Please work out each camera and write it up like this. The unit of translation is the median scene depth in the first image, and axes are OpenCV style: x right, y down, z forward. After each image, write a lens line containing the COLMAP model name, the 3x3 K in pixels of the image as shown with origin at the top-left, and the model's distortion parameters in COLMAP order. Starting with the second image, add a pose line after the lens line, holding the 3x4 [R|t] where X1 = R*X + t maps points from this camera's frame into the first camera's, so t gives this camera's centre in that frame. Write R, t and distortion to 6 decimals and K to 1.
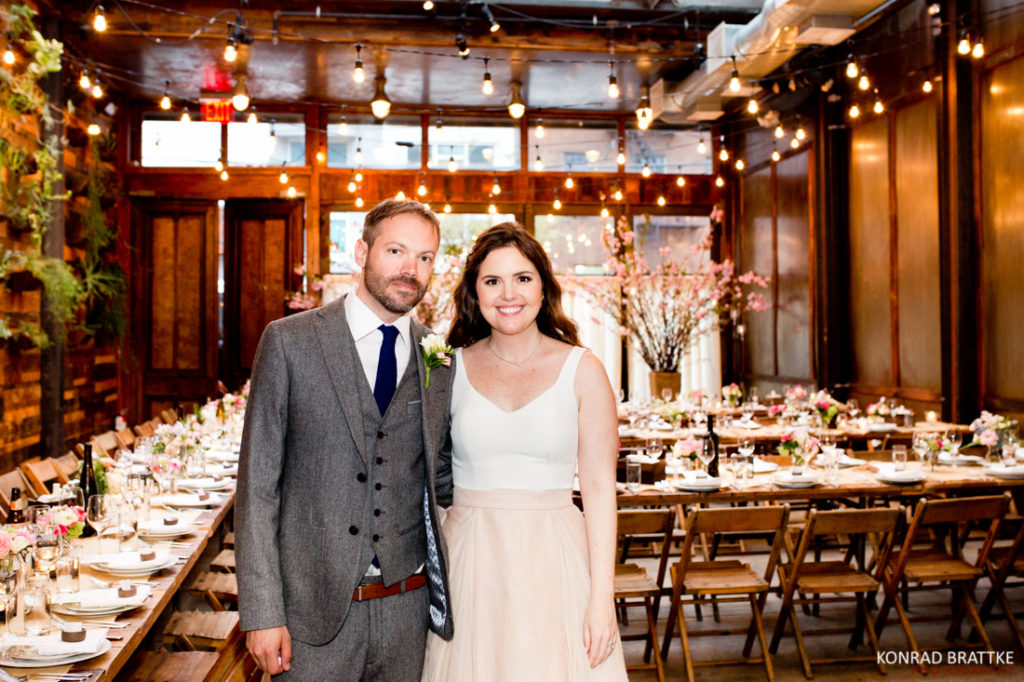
lens RADIAL K [[1132.6, 0, 512.7], [0, 1132.6, 325.6], [0, 0, 1]] dist [-0.040415, 0.023688]
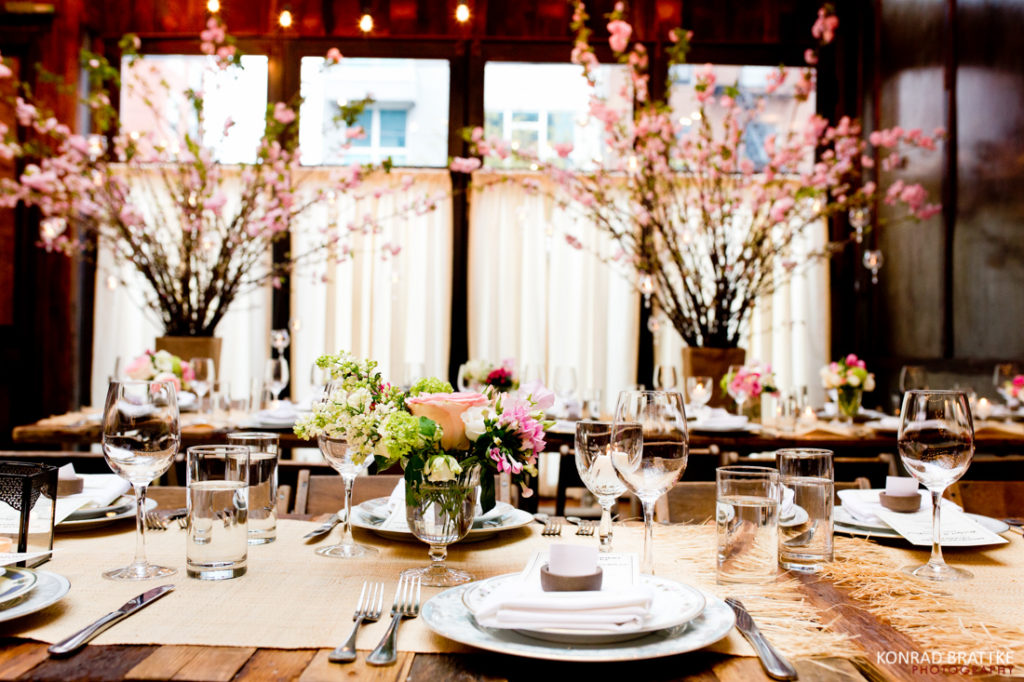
lens RADIAL K [[1132.6, 0, 512.7], [0, 1132.6, 325.6], [0, 0, 1]] dist [-0.040415, 0.023688]
pose [[0.994338, 0.019772, -0.104411, 0.113659], [-0.020717, 0.999754, -0.007981, 0.042418], [0.104227, 0.010099, 0.994502, 0.573333]]
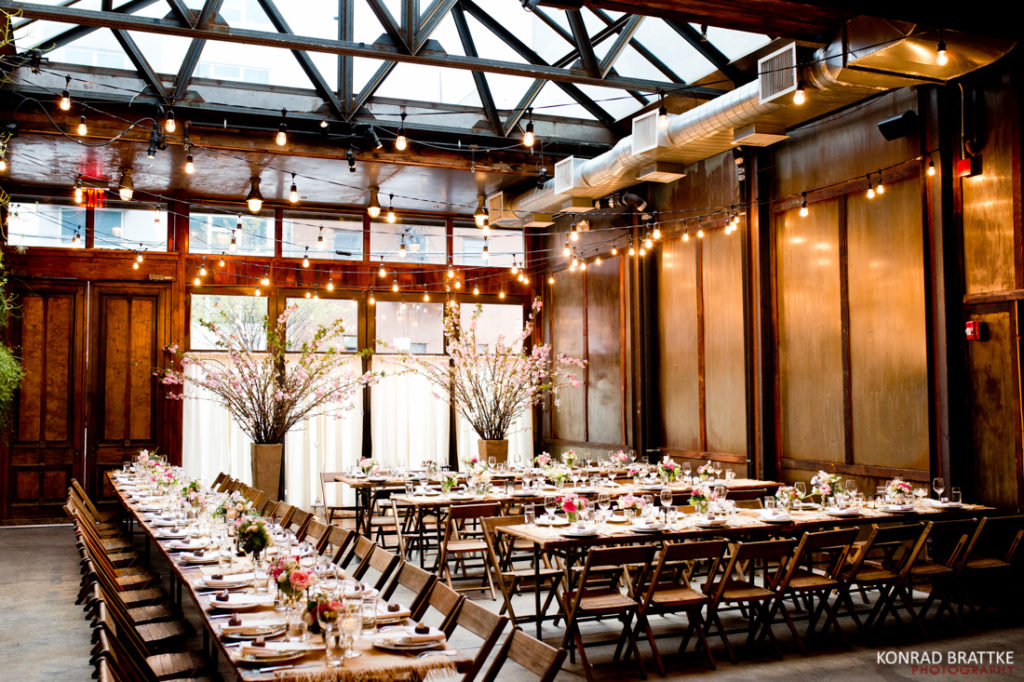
lens RADIAL K [[1132.6, 0, 512.7], [0, 1132.6, 325.6], [0, 0, 1]] dist [-0.040415, 0.023688]
pose [[0.963298, 0.016973, 0.267897, -0.181224], [-0.002782, 0.998577, -0.053262, -0.015730], [-0.268419, 0.050562, 0.961974, -0.144080]]
